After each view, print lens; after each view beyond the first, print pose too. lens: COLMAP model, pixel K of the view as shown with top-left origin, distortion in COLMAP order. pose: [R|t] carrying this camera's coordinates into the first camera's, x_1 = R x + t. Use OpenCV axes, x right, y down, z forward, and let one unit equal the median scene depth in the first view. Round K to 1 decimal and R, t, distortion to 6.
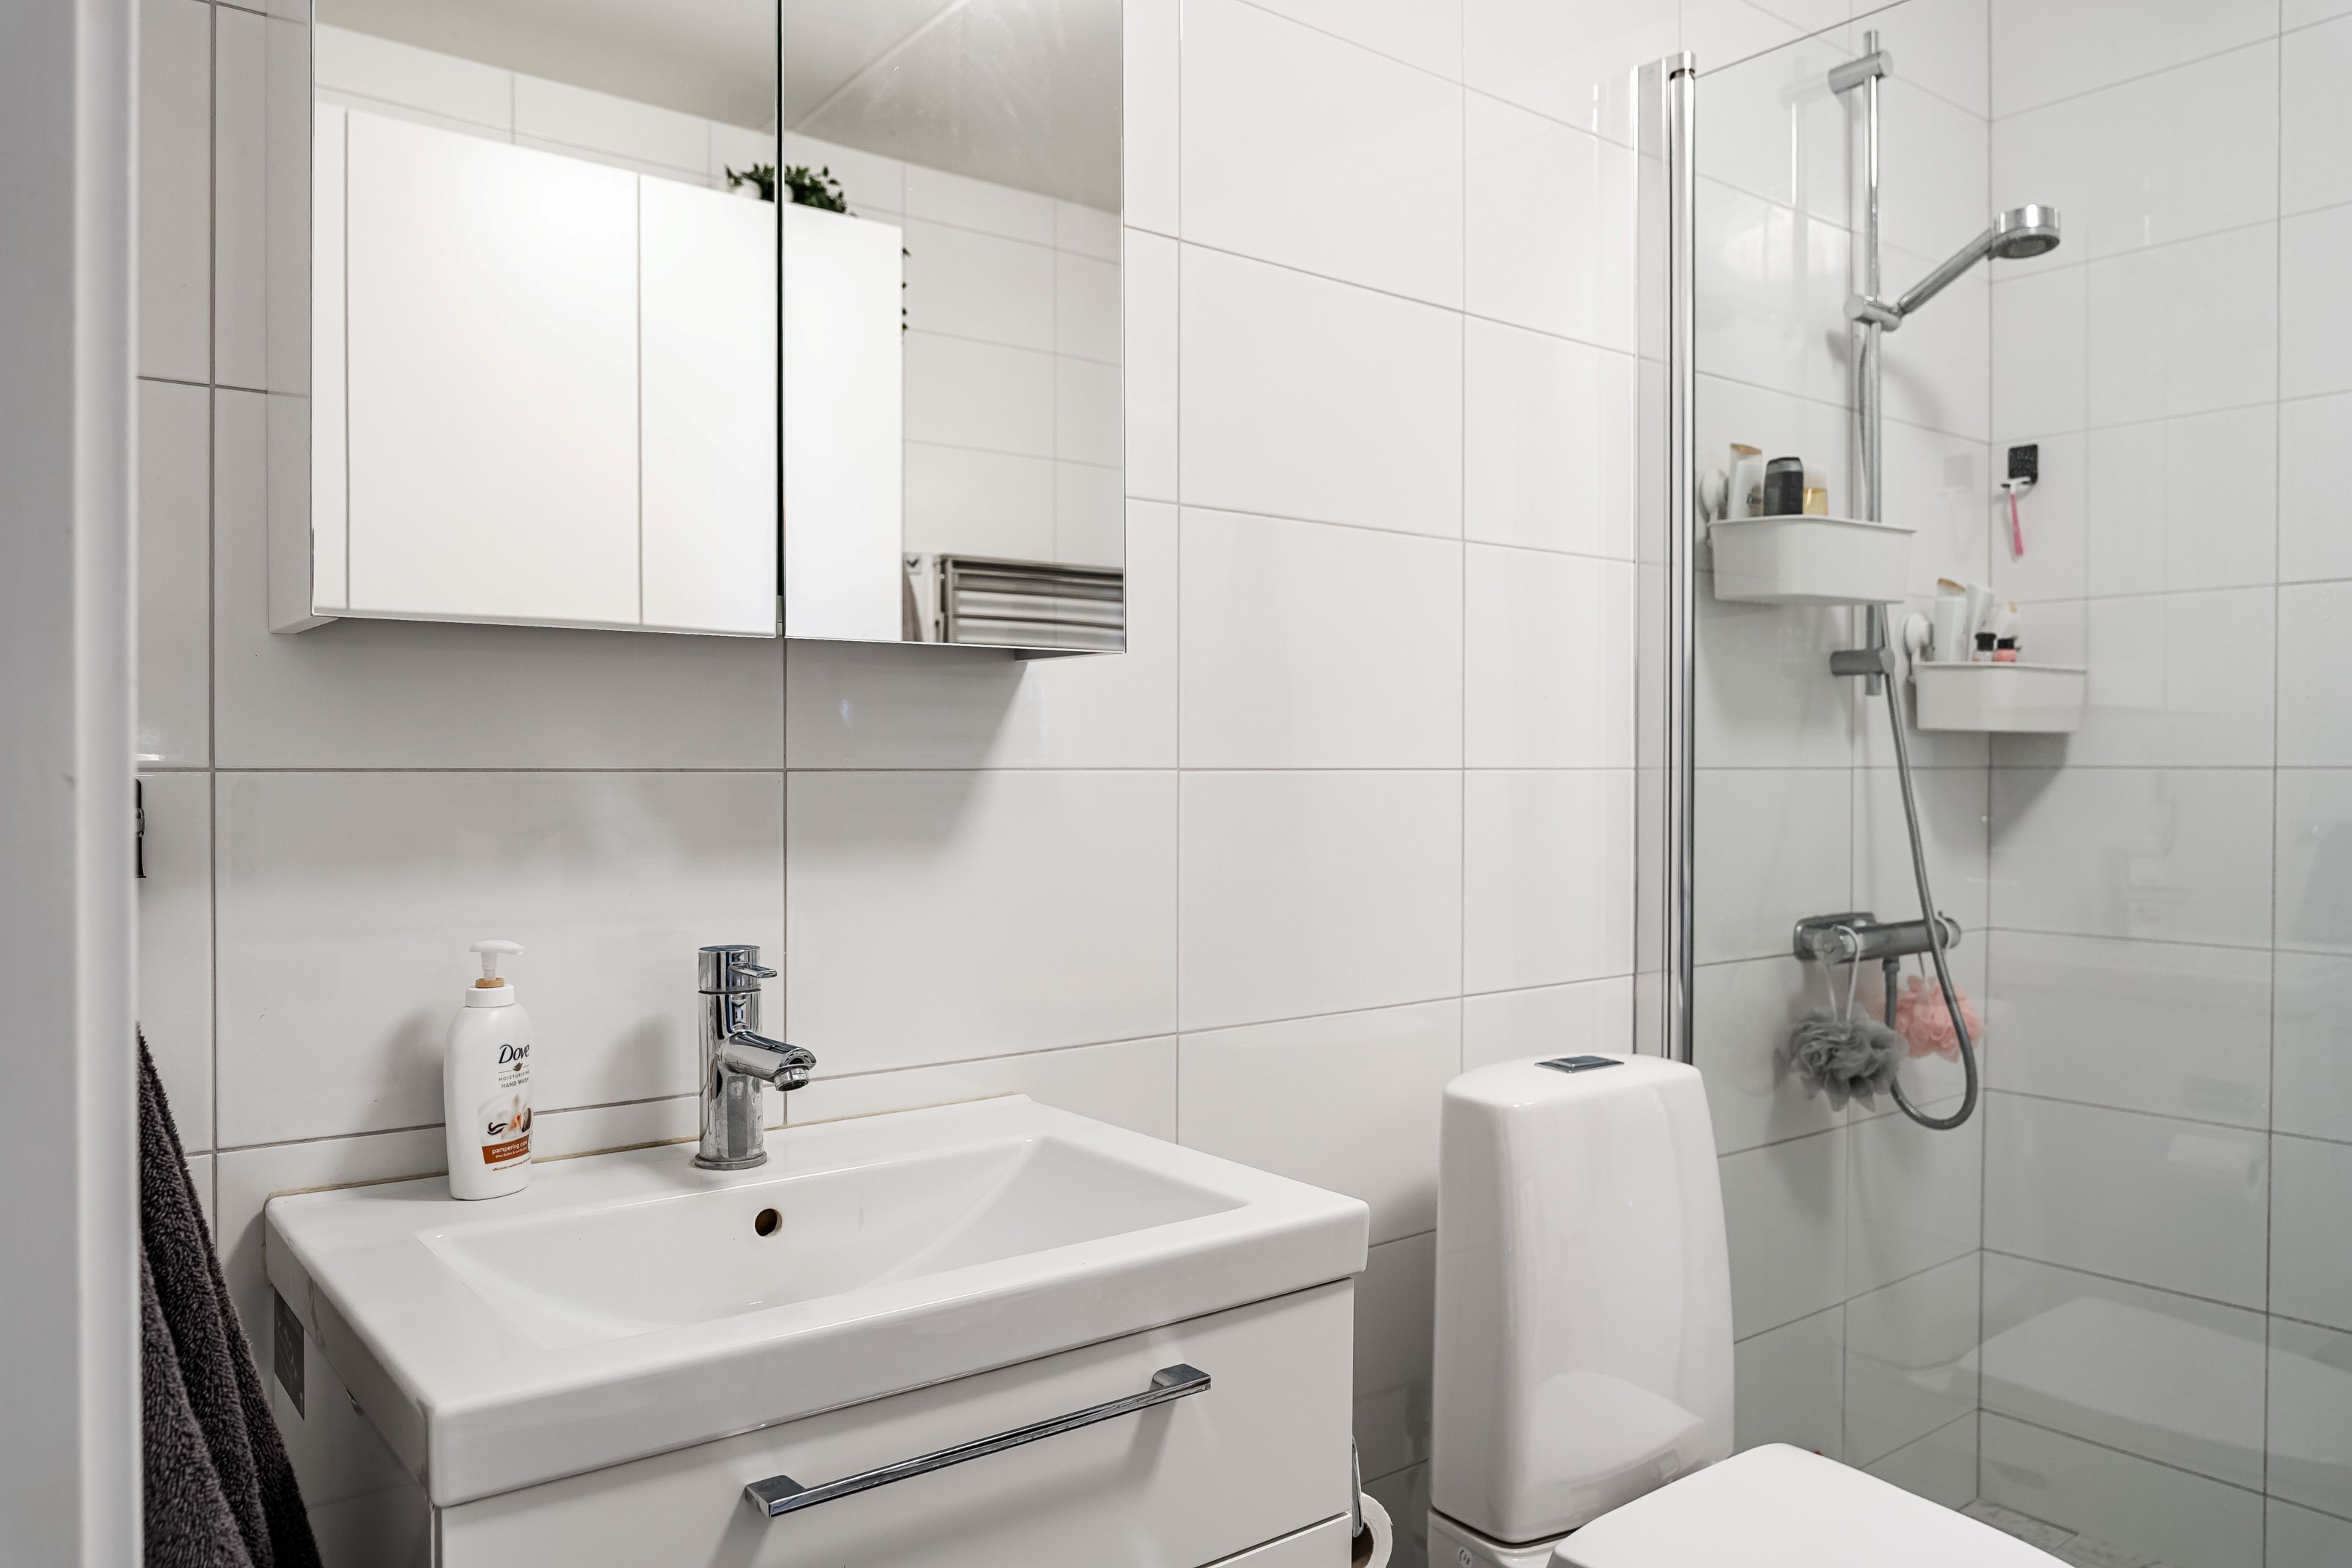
lens RADIAL K [[1673.4, 0, 1174.9], [0, 1673.4, 776.9], [0, 0, 1]] dist [-0.025703, 0.001275]
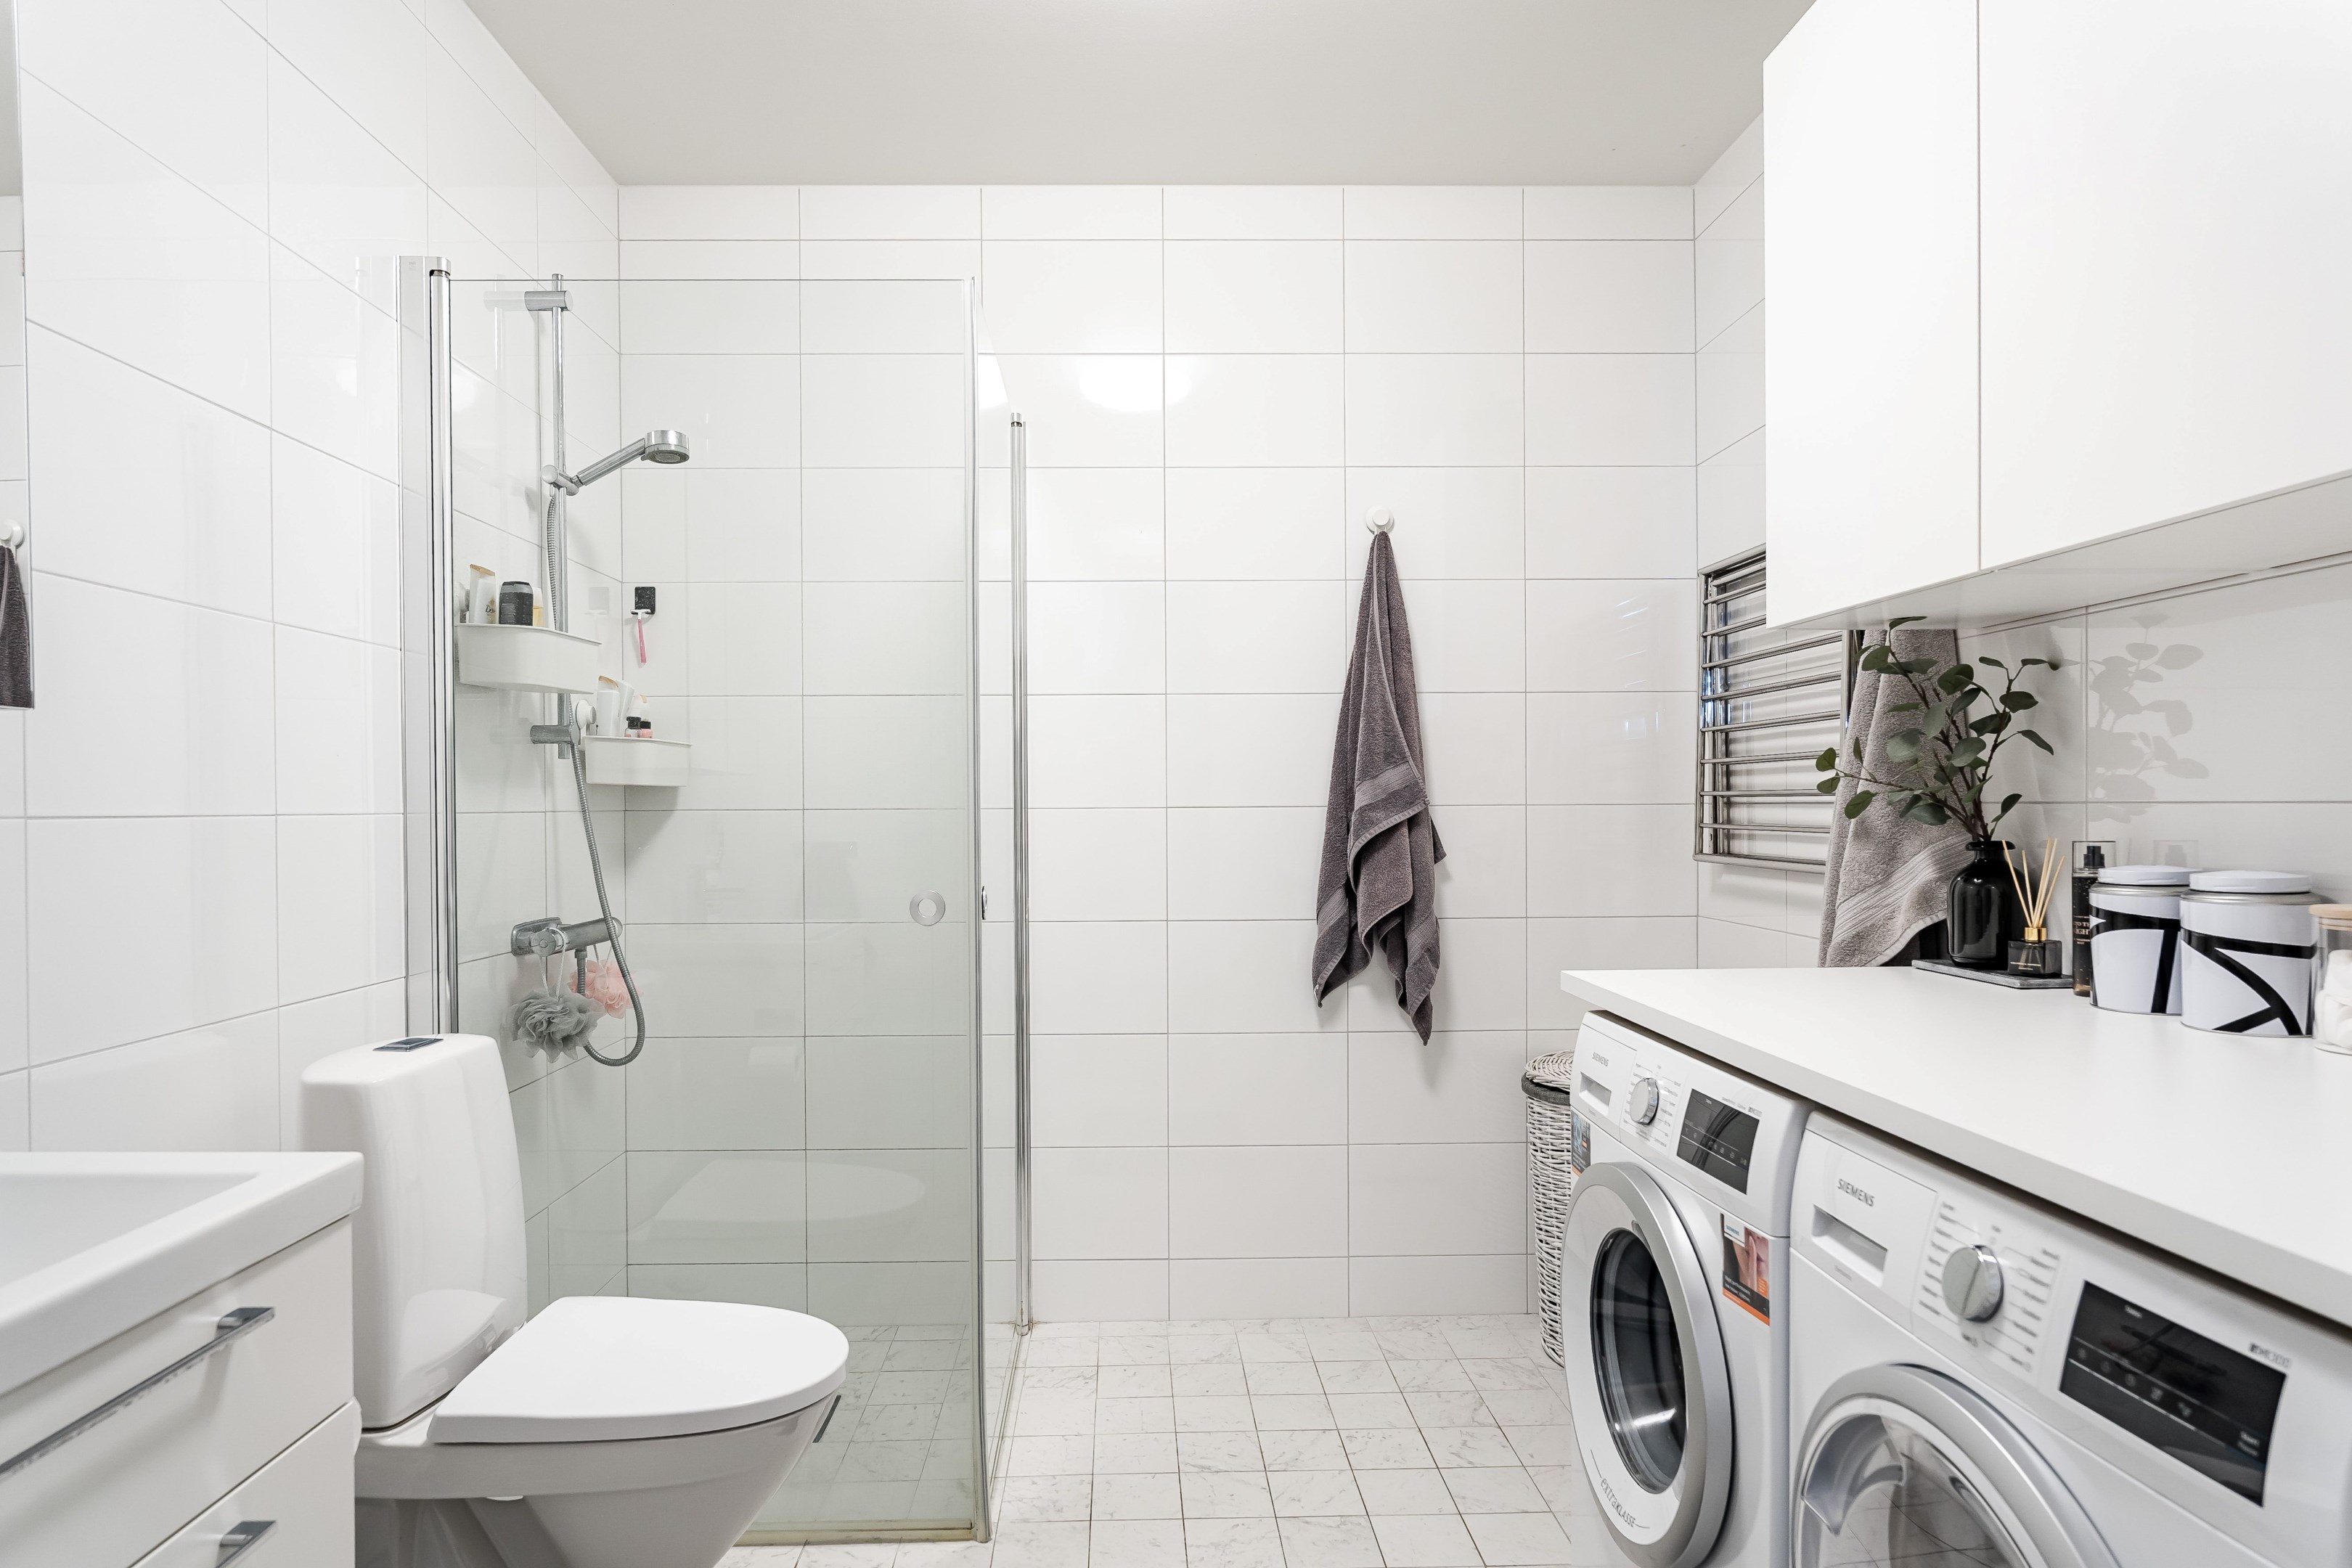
lens RADIAL K [[1363.7, 0, 1173.1], [0, 1363.7, 797.4], [0, 0, 1]] dist [-0.005664, -0.000688]
pose [[0.585676, 0.000634, 0.810545, -0.205745], [0.011910, 0.999885, -0.009388, -0.000529], [-0.810458, 0.015152, 0.585601, -0.068615]]
